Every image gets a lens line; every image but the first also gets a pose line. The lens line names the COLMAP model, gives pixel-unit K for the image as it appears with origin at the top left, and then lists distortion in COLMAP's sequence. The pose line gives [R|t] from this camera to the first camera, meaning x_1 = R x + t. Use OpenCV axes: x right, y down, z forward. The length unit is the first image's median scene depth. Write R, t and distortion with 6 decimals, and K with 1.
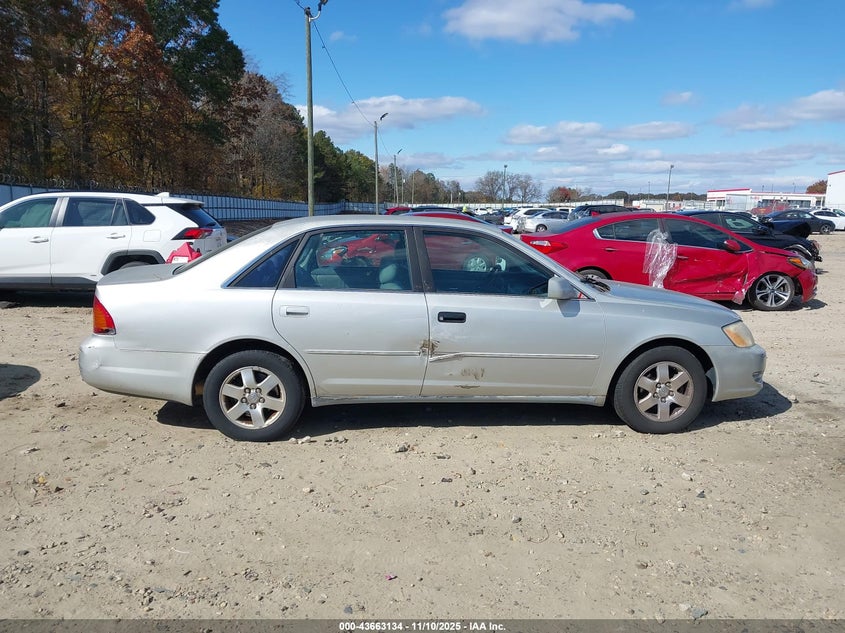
lens RADIAL K [[667.4, 0, 422.5], [0, 667.4, 316.5], [0, 0, 1]] dist [0.053102, -0.070148]
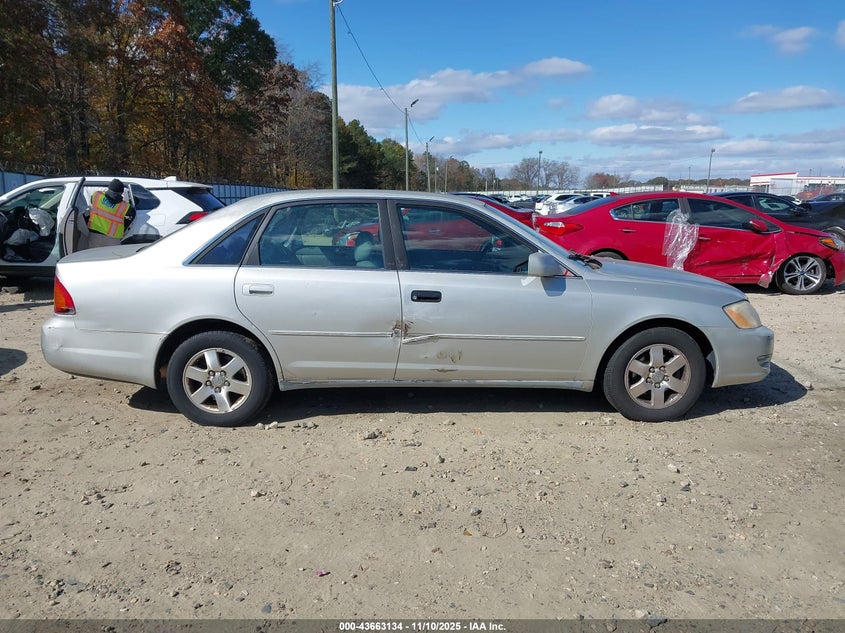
lens RADIAL K [[667.4, 0, 422.5], [0, 667.4, 316.5], [0, 0, 1]] dist [0.053102, -0.070148]
pose [[0.998574, -0.000644, -0.053377, 0.087423], [0.001519, 0.999865, 0.016353, 0.013959], [0.053359, -0.016411, 0.998441, 0.060520]]
